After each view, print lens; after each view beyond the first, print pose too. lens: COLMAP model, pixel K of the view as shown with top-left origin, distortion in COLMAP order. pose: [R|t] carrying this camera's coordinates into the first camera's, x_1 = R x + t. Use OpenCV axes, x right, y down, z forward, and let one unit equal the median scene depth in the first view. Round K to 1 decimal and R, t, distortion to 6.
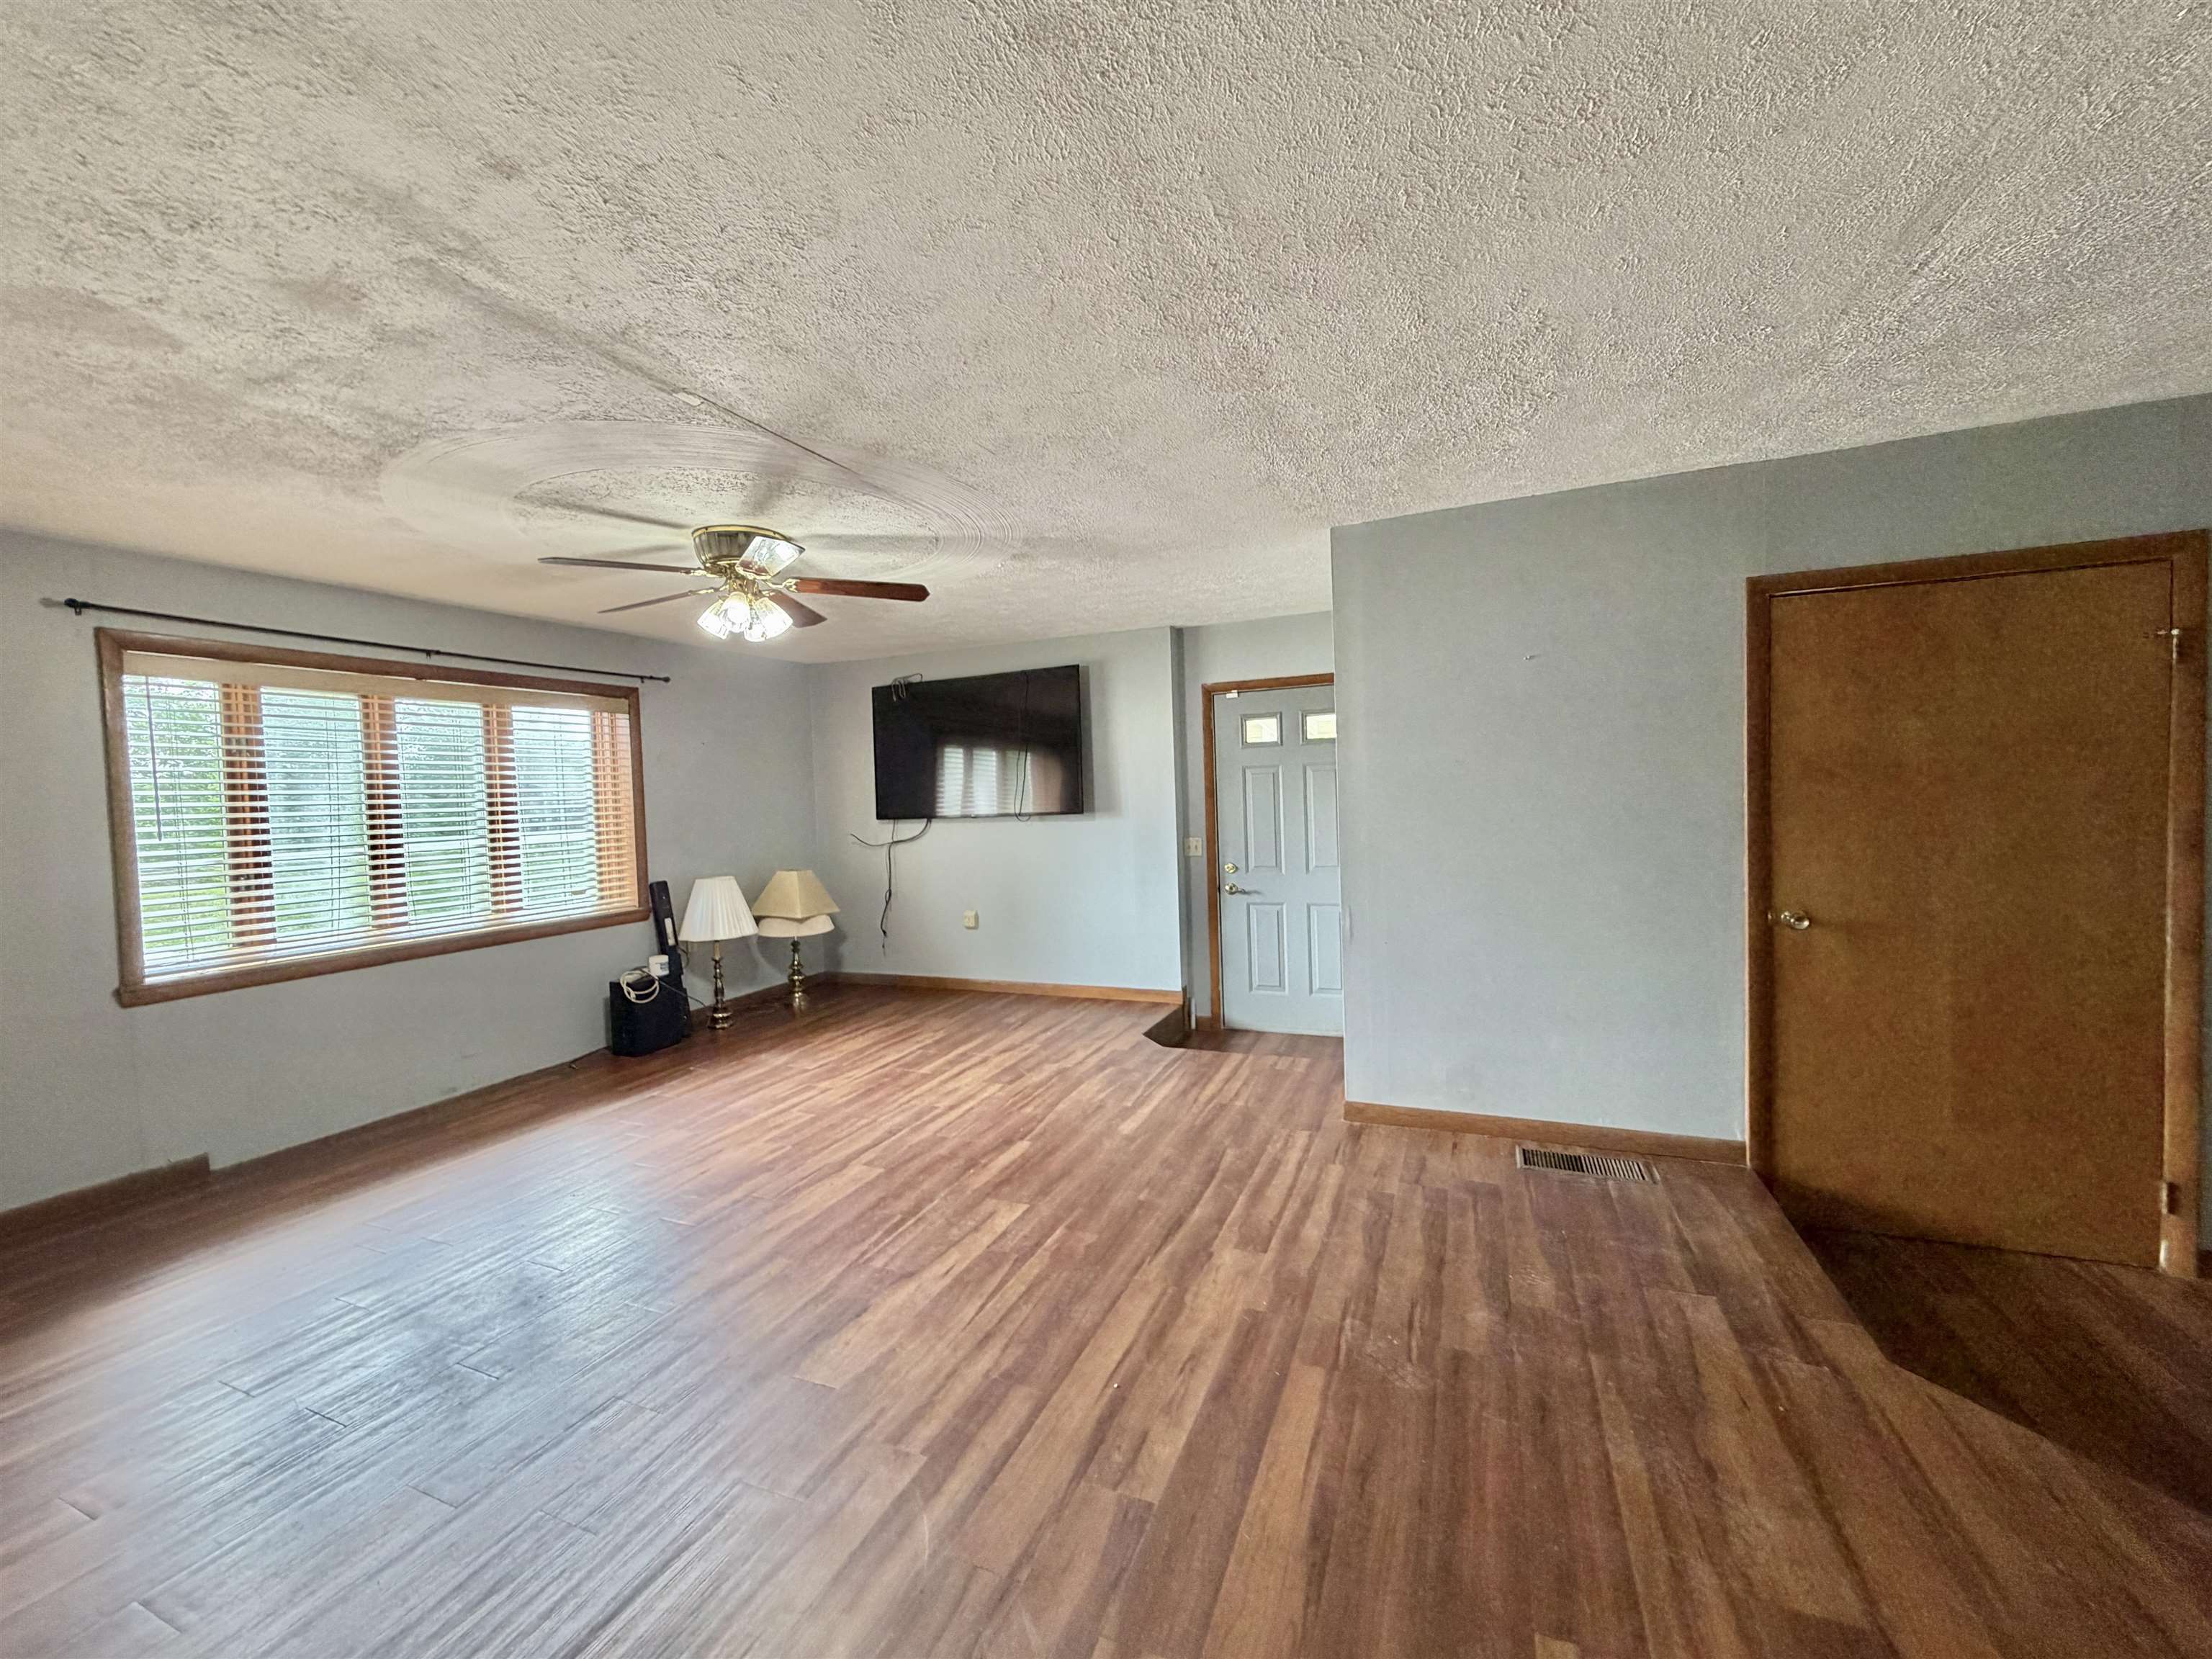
lens RADIAL K [[878.0, 0, 1089.5], [0, 878.0, 829.1], [0, 0, 1]] dist [0.000098, -0.000229]
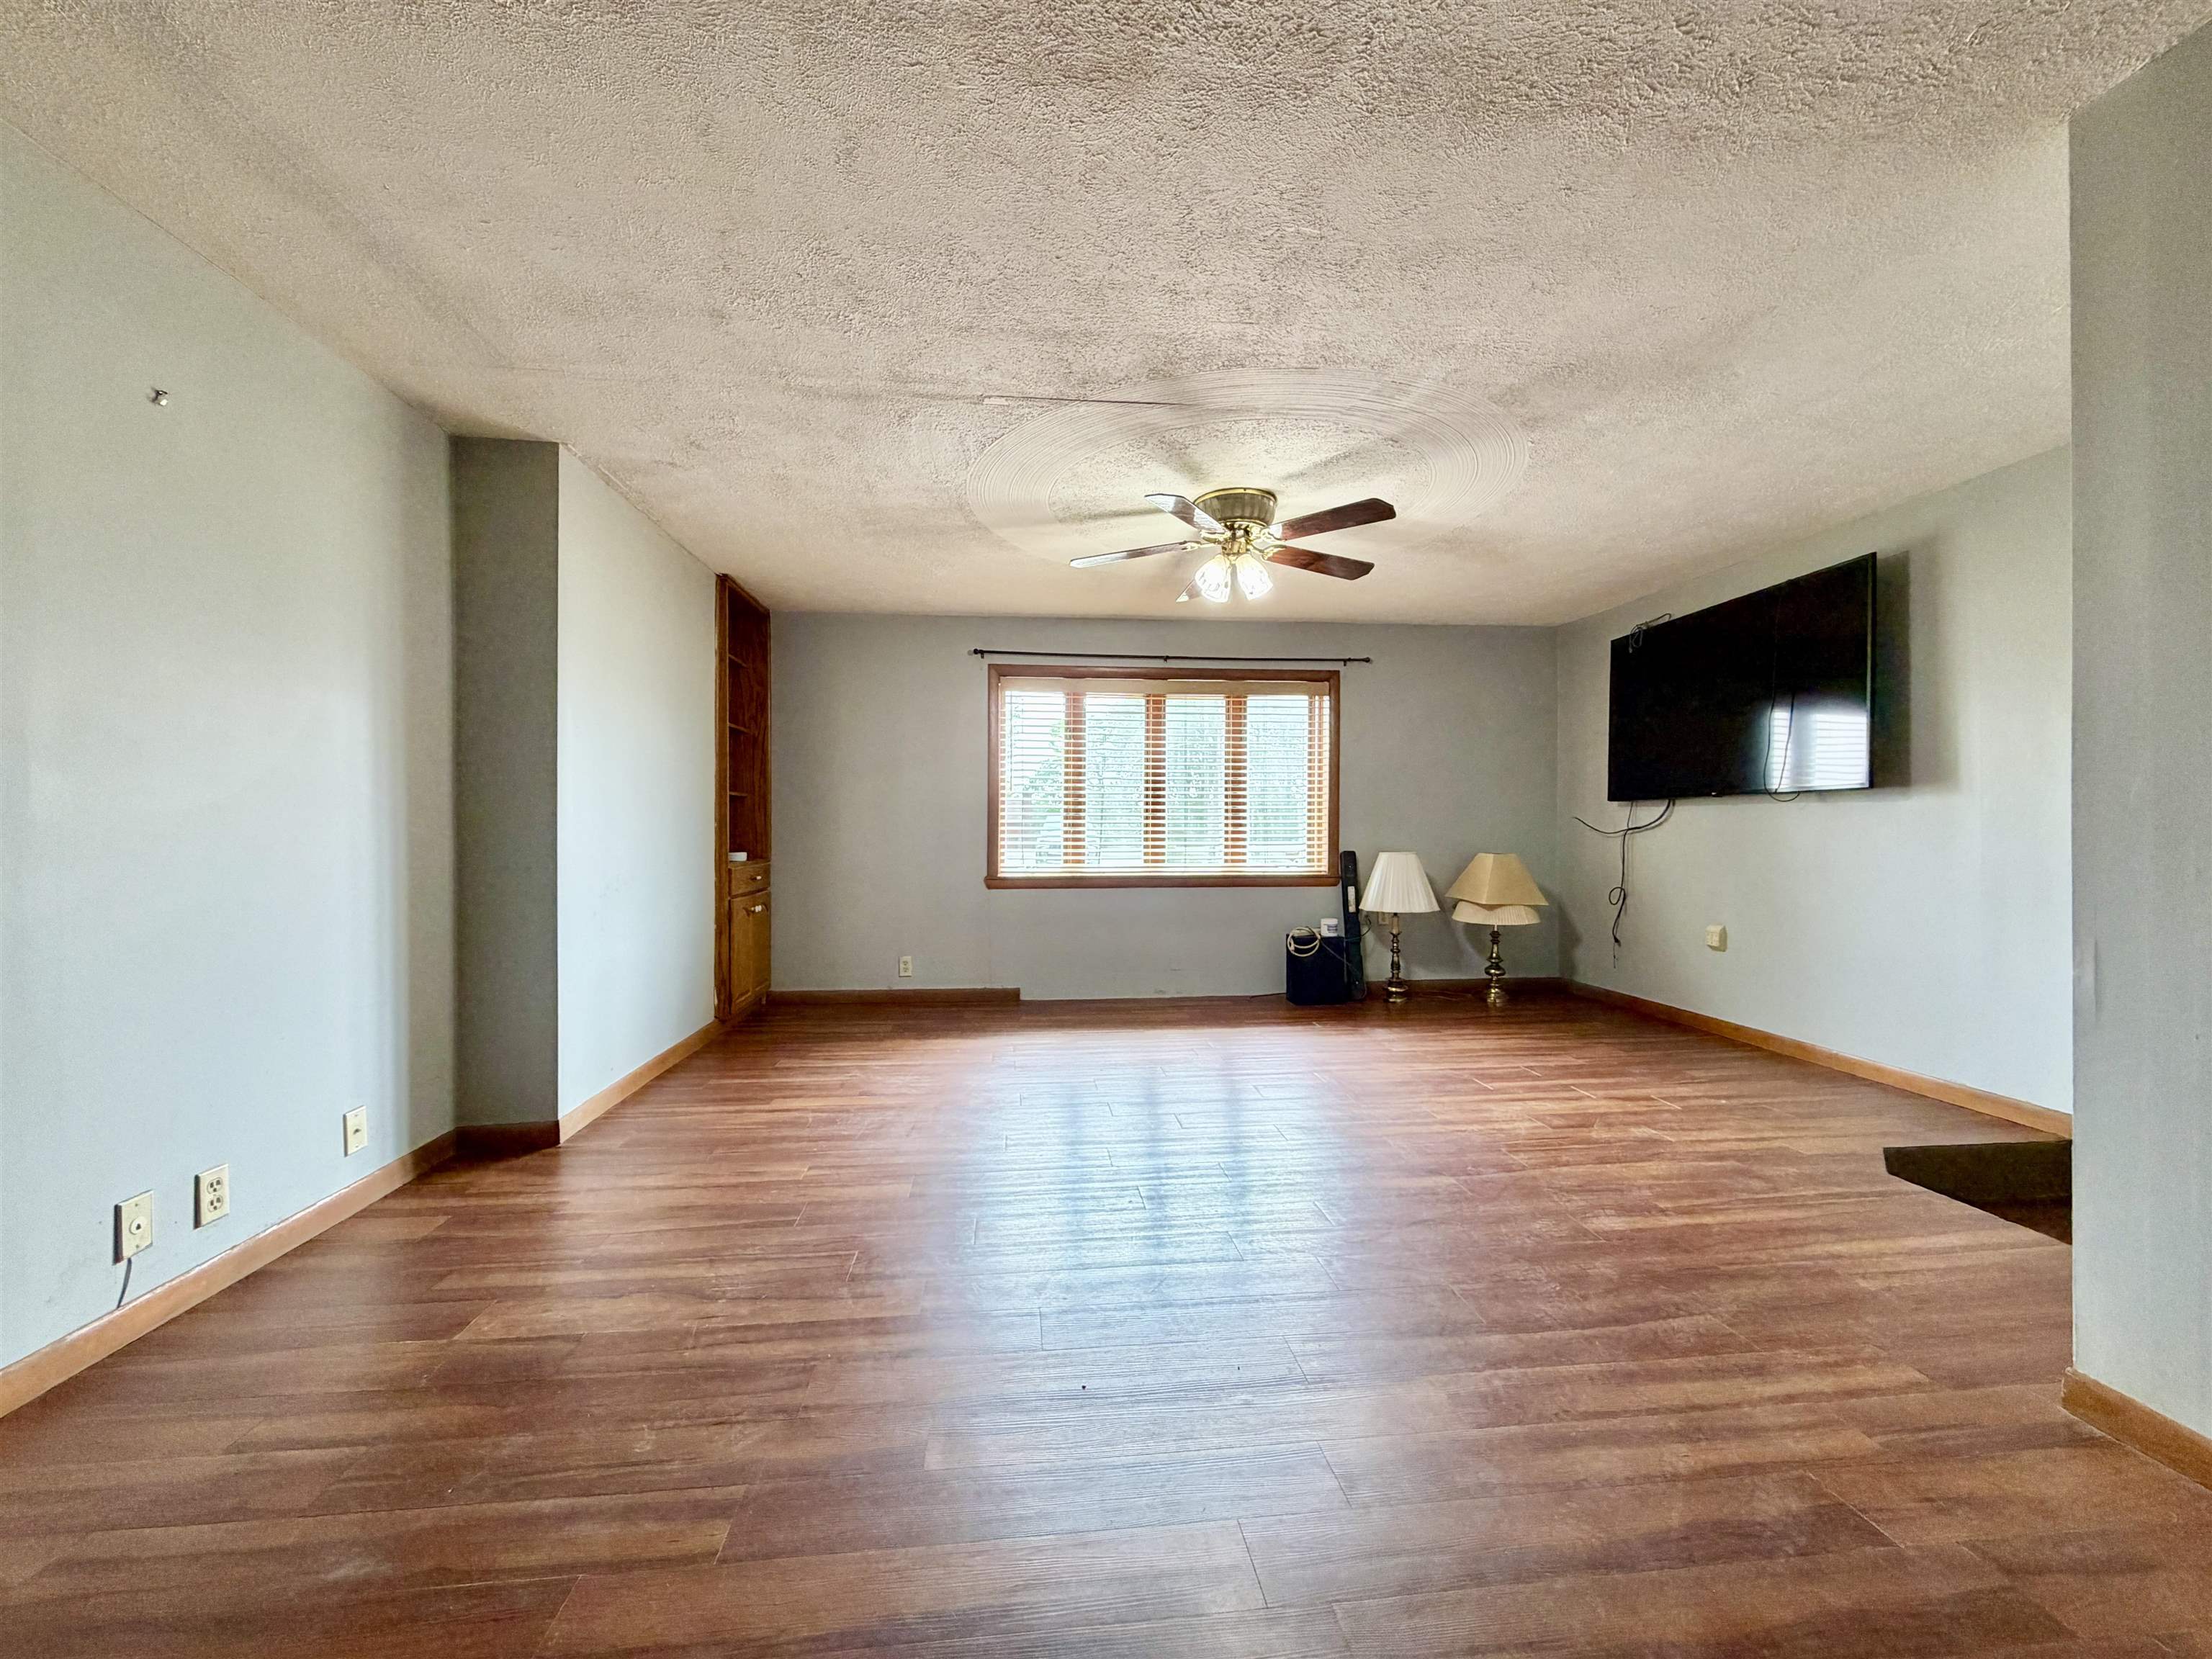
lens RADIAL K [[878.0, 0, 1105.5], [0, 878.0, 828.3], [0, 0, 1]] dist [0.000098, -0.000229]
pose [[0.491678, 0.036521, -0.870011, 0.372765], [-0.051425, 0.998594, 0.012856, 0.043901], [0.869257, 0.038420, 0.492865, 0.286834]]
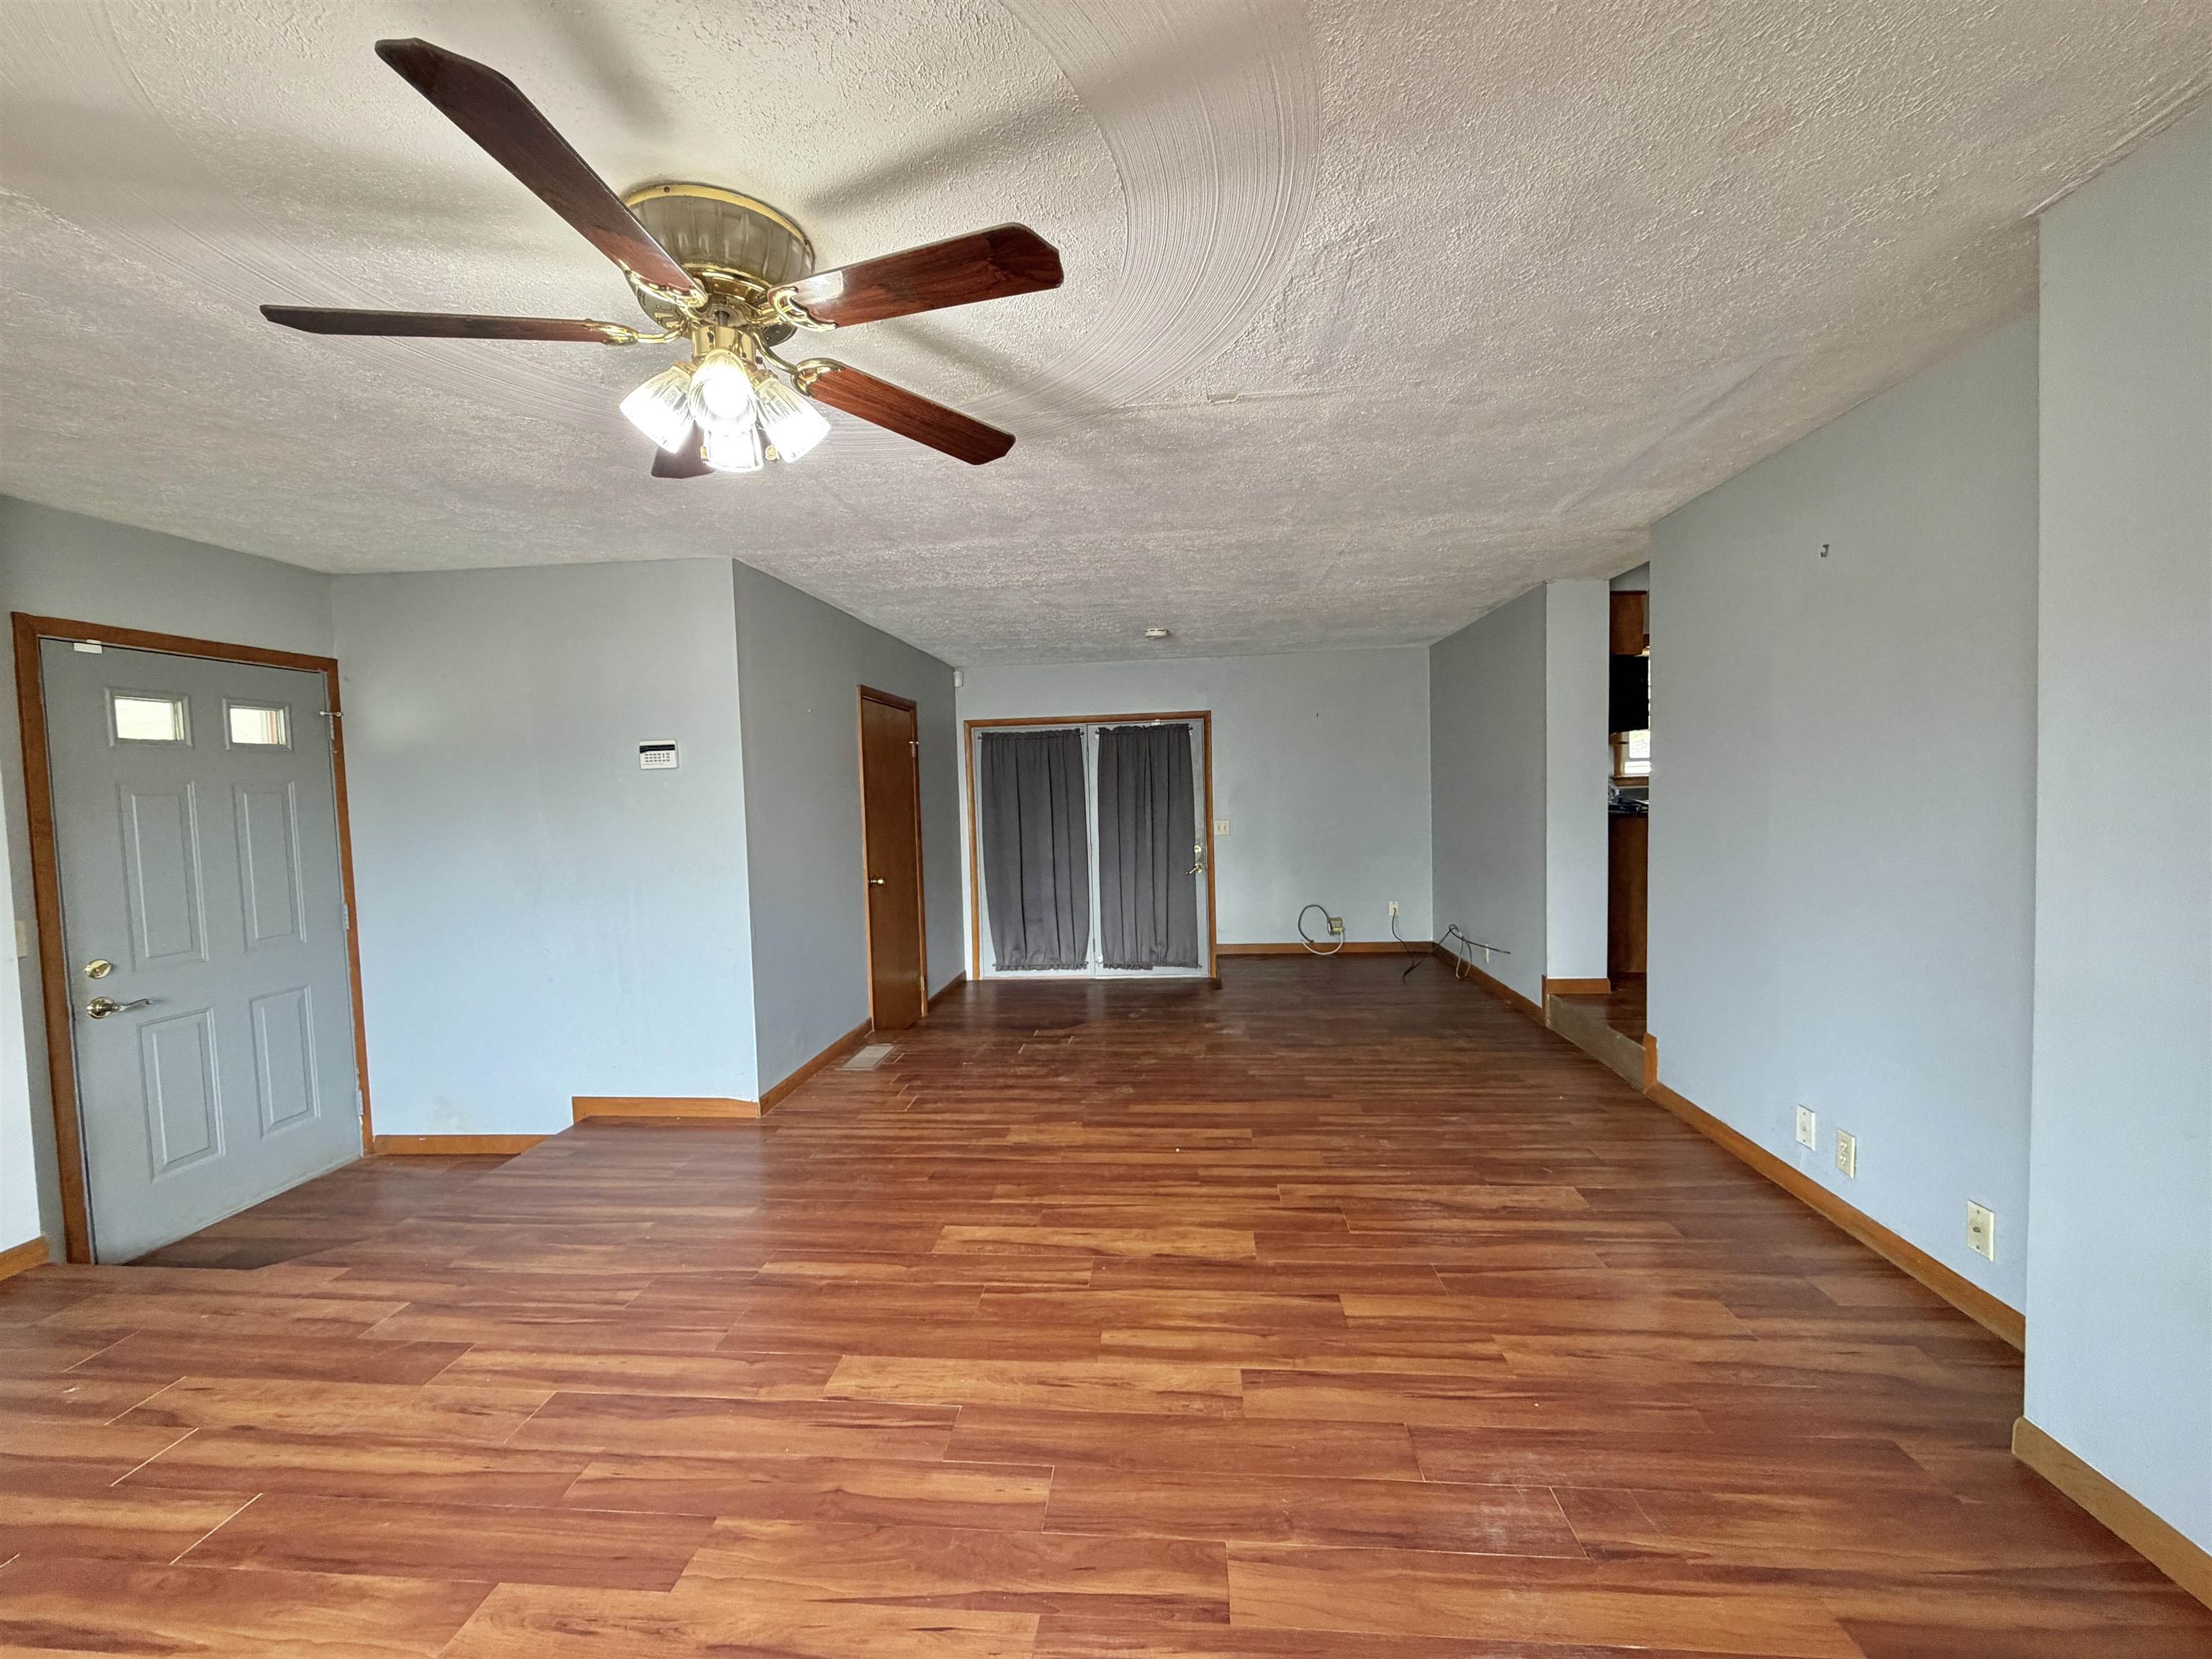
lens RADIAL K [[878.0, 0, 1110.8], [0, 878.0, 833.7], [0, 0, 1]] dist [0.000098, -0.000229]
pose [[-0.316561, -0.003753, 0.948565, -0.733757], [0.079034, 0.996411, 0.030318, -0.007004], [-0.945274, 0.084567, -0.315128, 0.783415]]
